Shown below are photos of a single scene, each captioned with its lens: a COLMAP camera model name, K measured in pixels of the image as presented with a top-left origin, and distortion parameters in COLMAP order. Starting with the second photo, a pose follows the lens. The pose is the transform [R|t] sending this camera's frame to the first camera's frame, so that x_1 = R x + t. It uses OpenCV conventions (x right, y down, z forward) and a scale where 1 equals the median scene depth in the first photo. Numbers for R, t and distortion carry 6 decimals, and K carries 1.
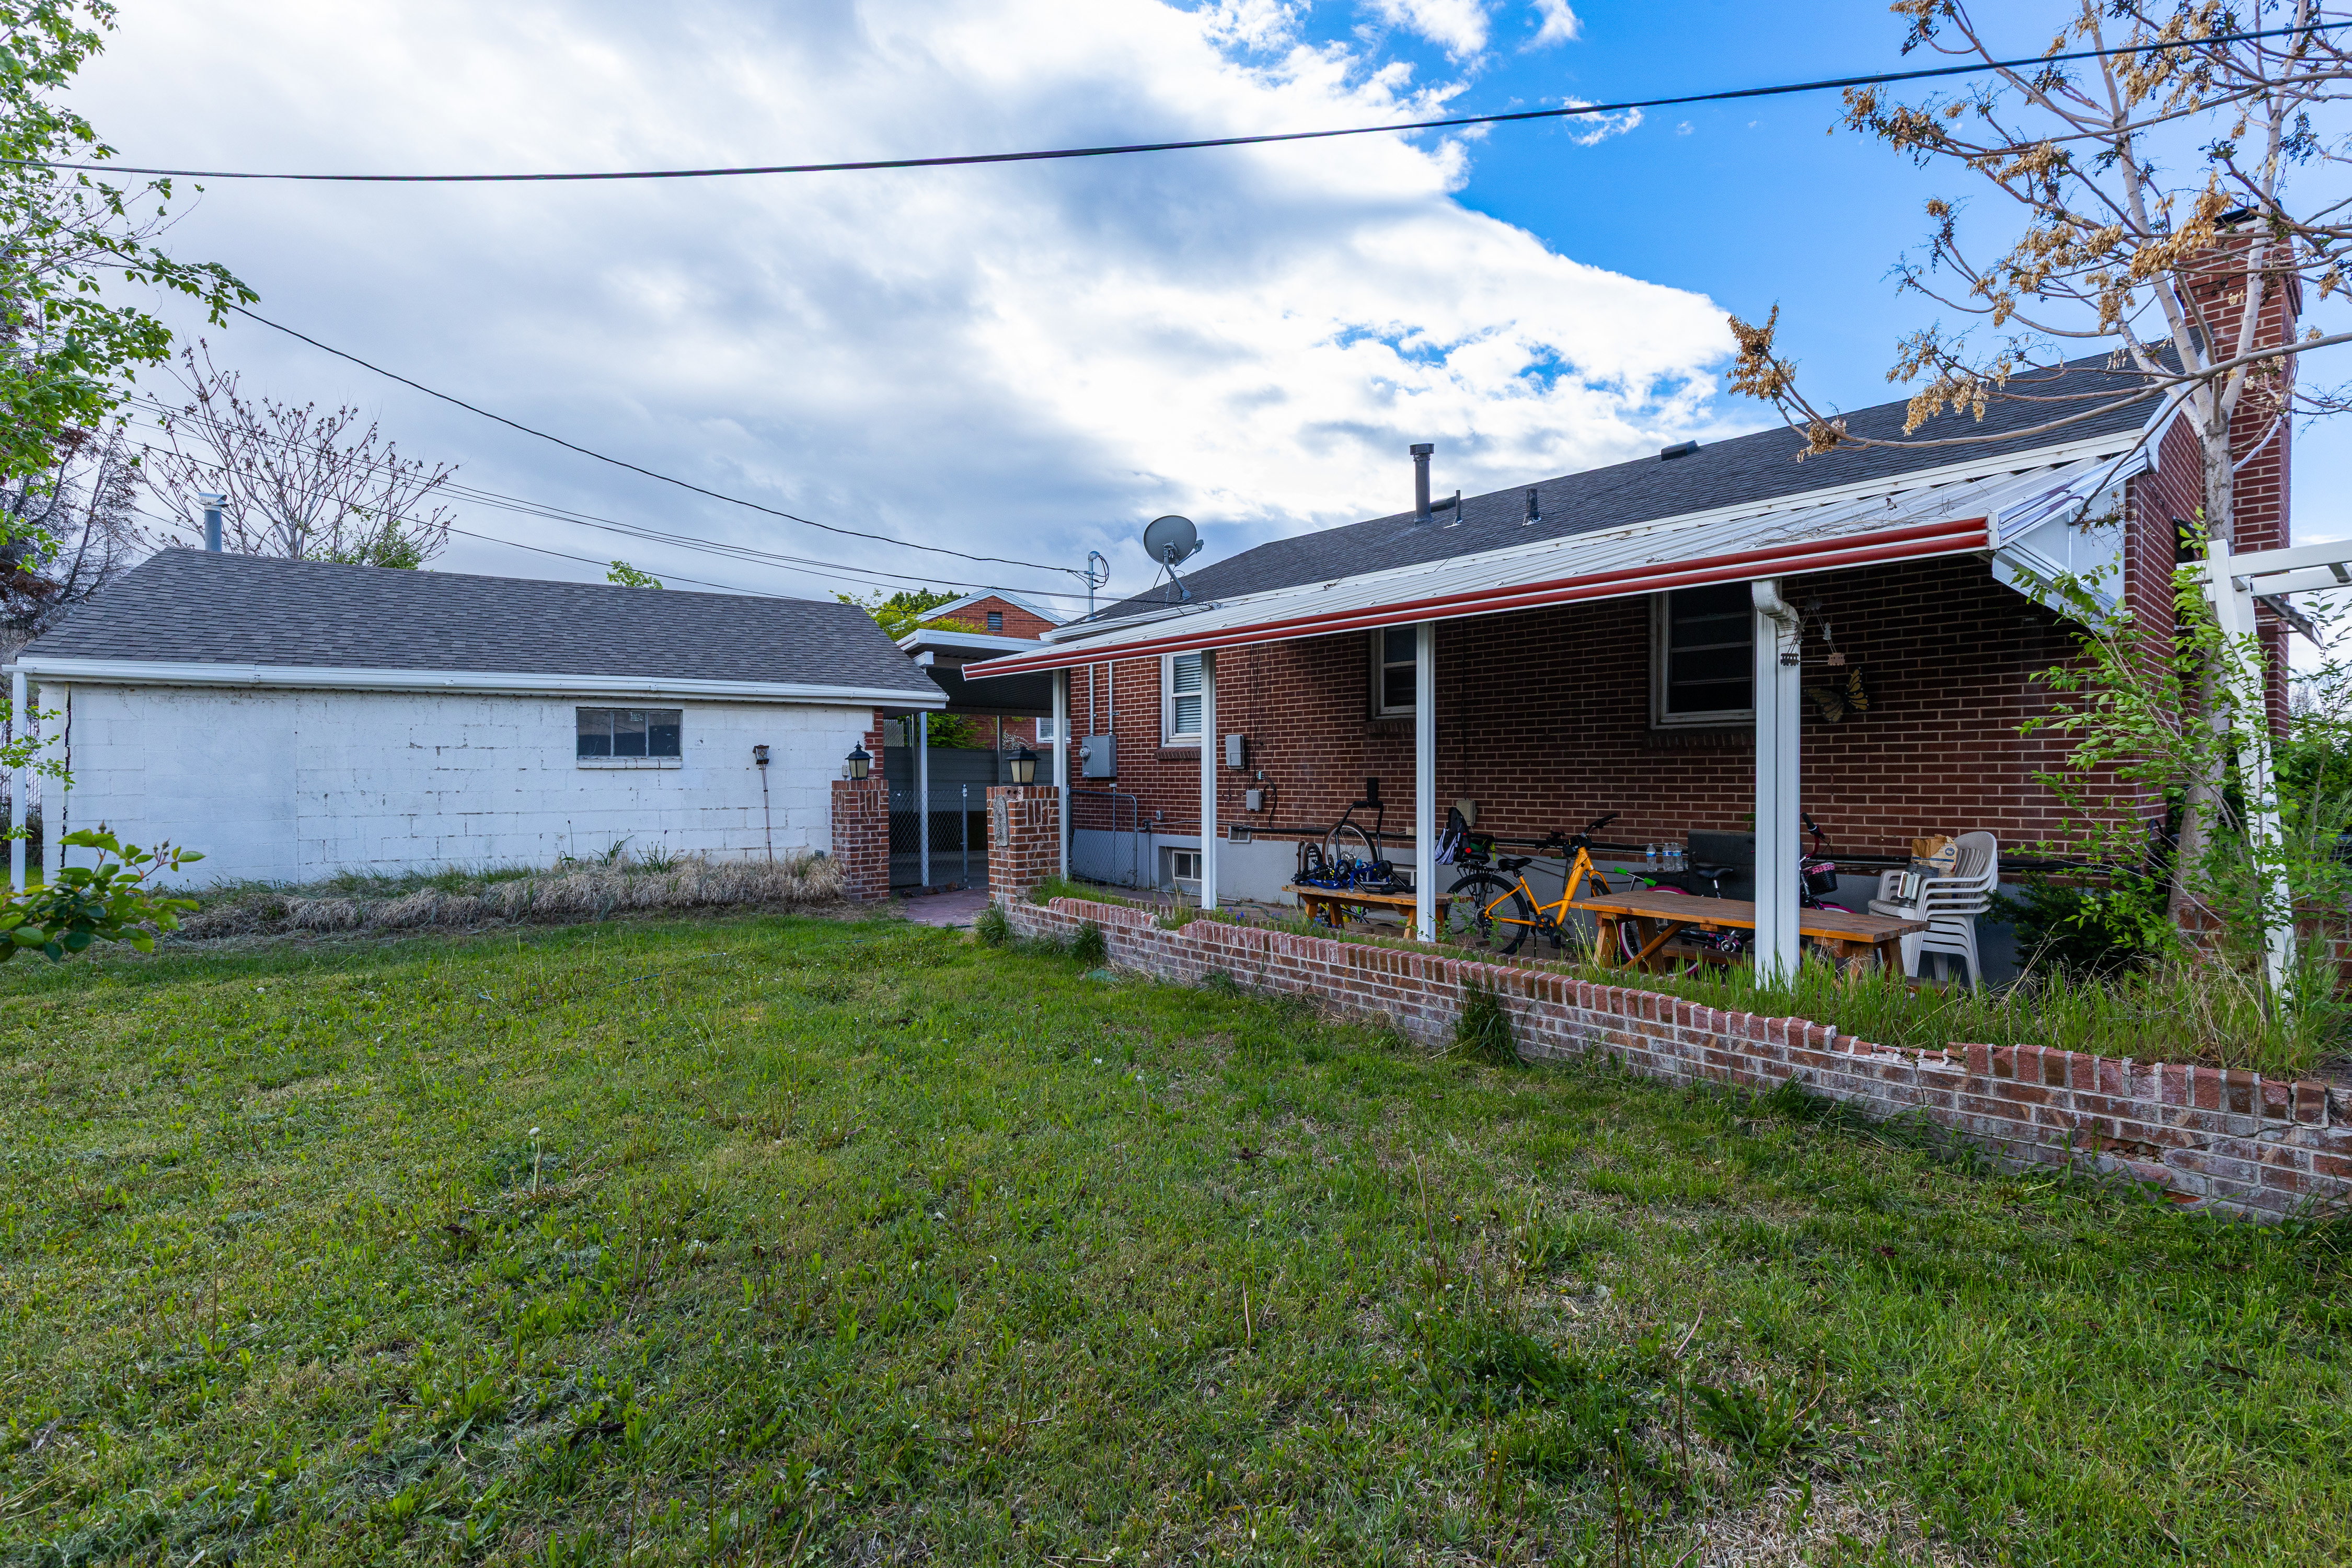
lens RADIAL K [[1090.2, 0, 1190.5], [0, 1090.2, 778.3], [0, 0, 1]] dist [0.013593, 0.000229]
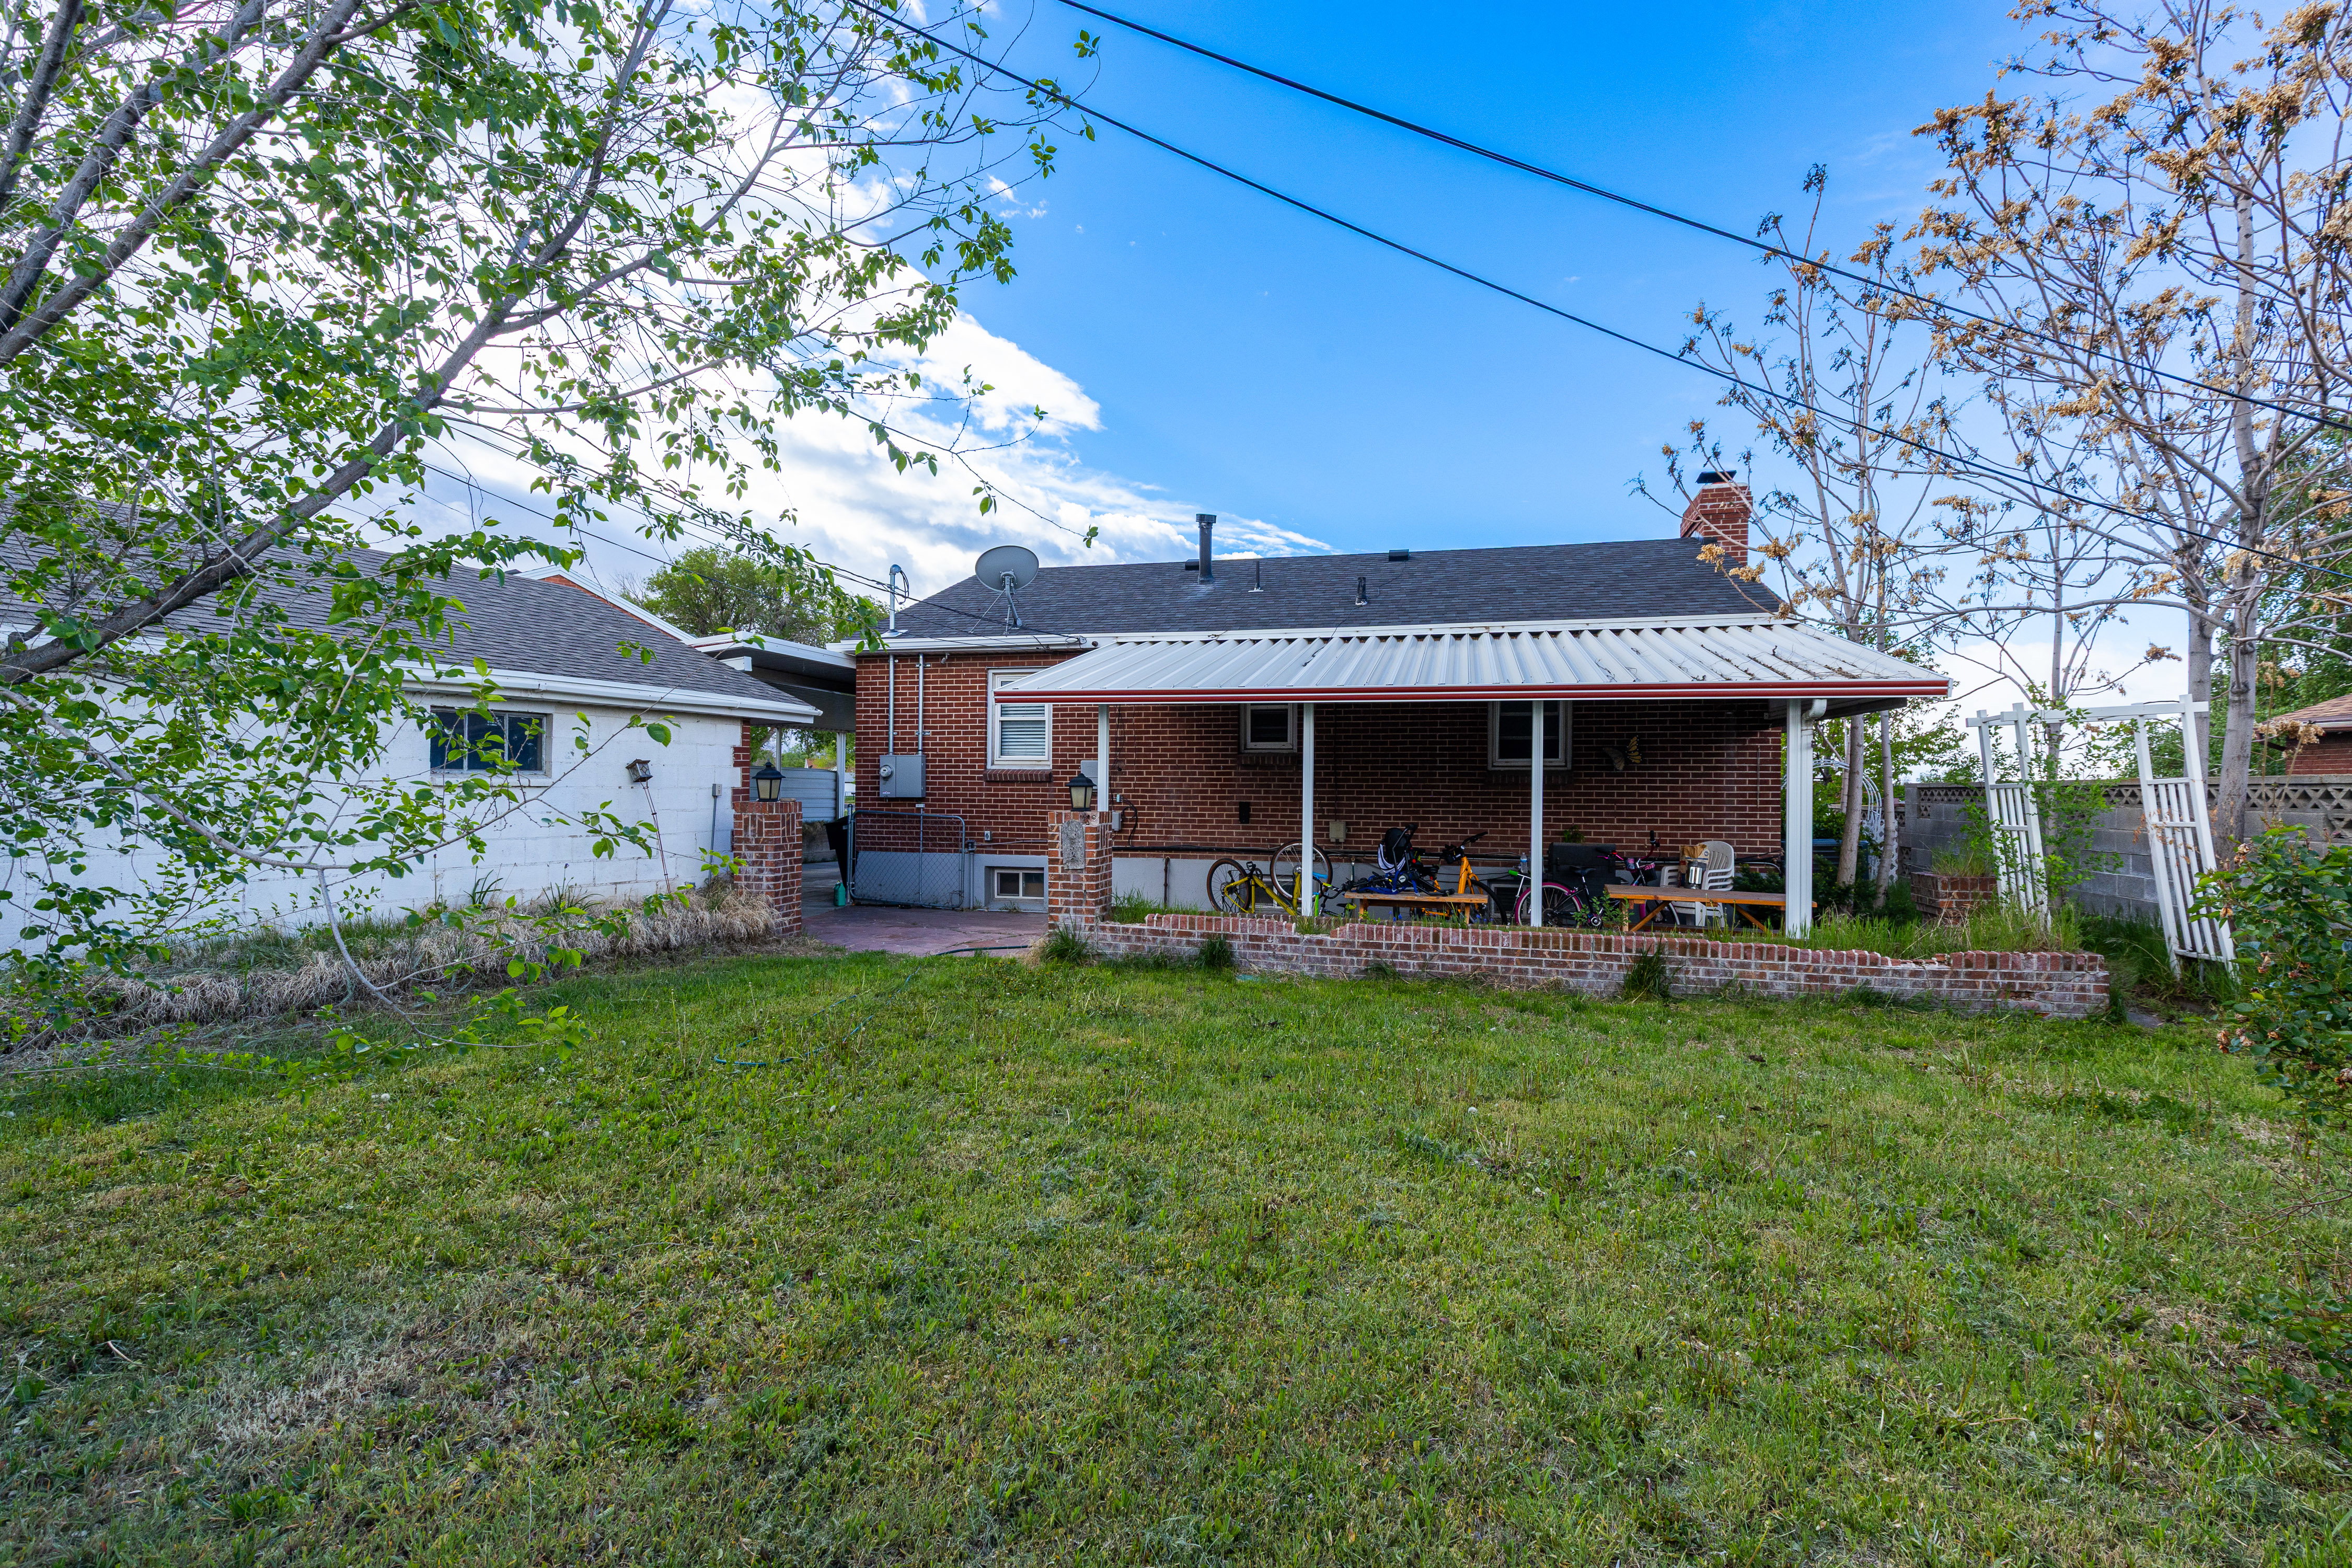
lens RADIAL K [[1090.2, 0, 1190.5], [0, 1090.2, 778.3], [0, 0, 1]] dist [0.013593, 0.000229]
pose [[0.819807, 0.017045, 0.572386, -0.936482], [-0.010665, 0.999838, -0.014499, -0.014508], [-0.572540, 0.005782, 0.819856, 0.114514]]
